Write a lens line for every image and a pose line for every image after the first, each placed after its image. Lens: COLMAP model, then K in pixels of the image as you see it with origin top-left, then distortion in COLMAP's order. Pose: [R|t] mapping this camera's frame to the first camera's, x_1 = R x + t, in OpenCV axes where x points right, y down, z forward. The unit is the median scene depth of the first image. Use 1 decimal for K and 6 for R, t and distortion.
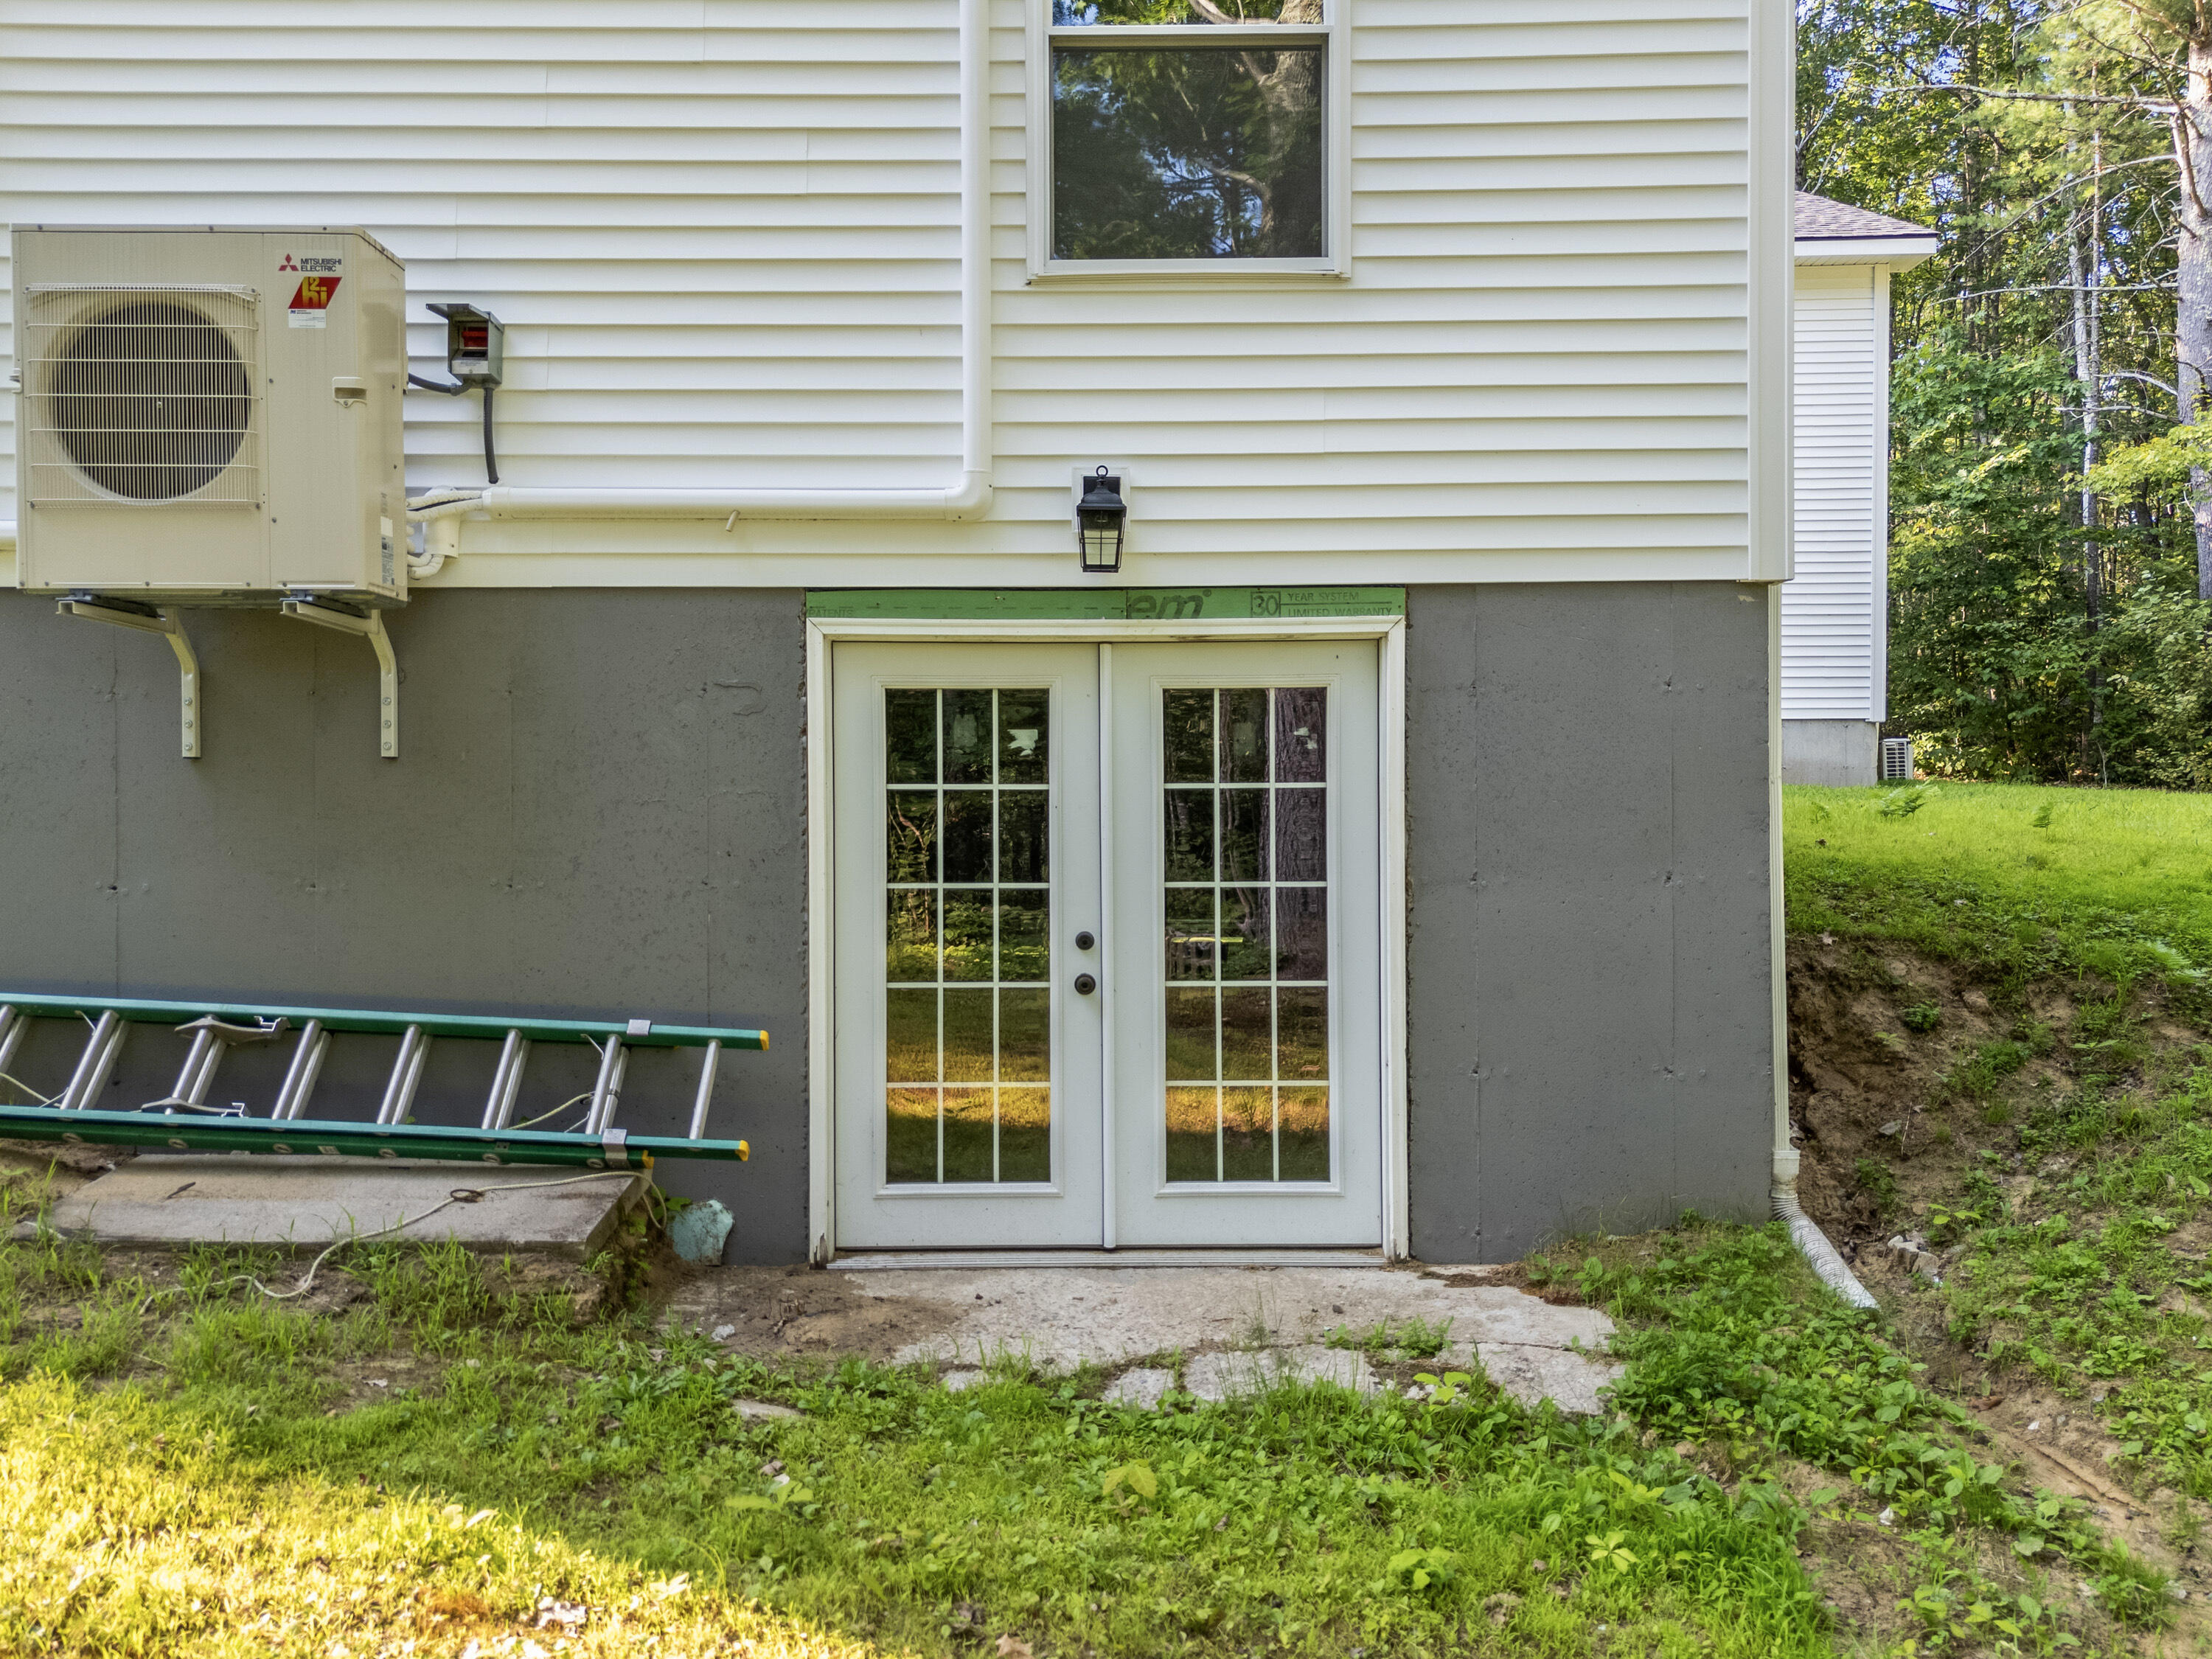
lens RADIAL K [[1636.7, 0, 1106.0], [0, 1636.7, 829.5], [0, 0, 1]] dist [0.052139, -0.001246]
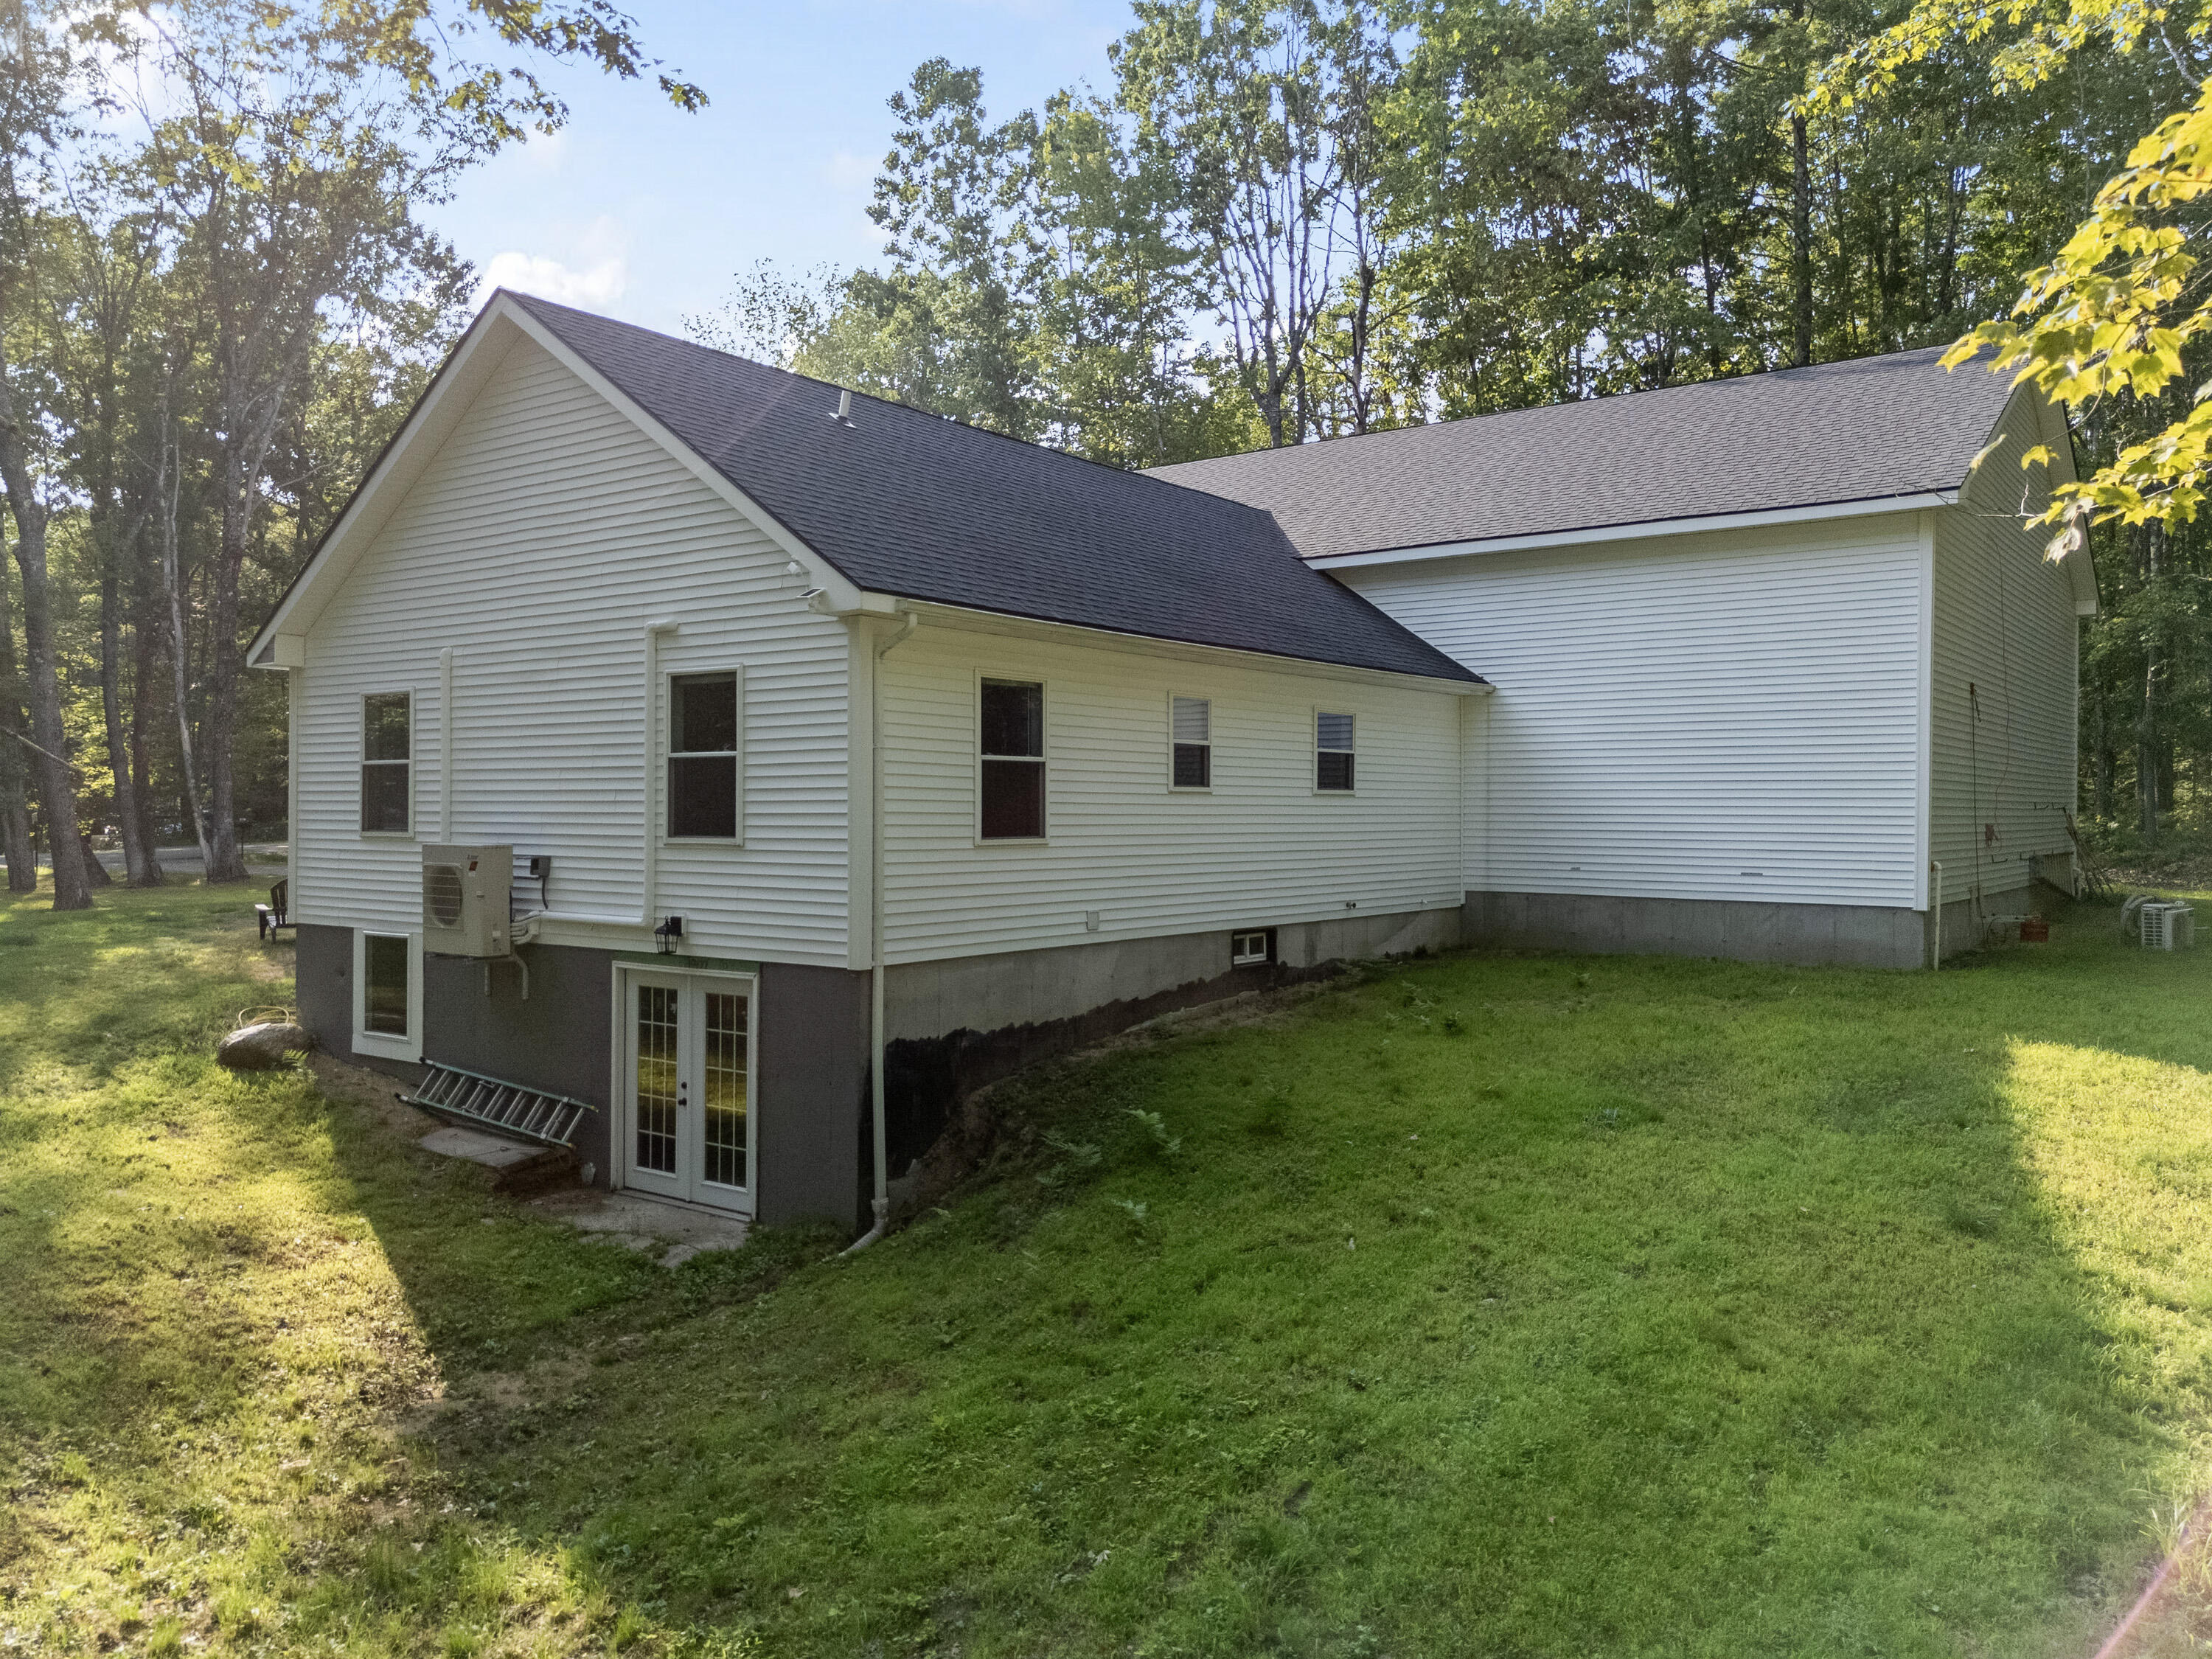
lens RADIAL K [[1636.7, 0, 1106.0], [0, 1636.7, 829.5], [0, 0, 1]] dist [0.052139, -0.001246]
pose [[0.802721, 0.015464, -0.596154, 2.183122], [-0.007846, 0.999851, 0.015371, -0.405578], [0.596303, -0.007661, 0.802723, -0.762250]]
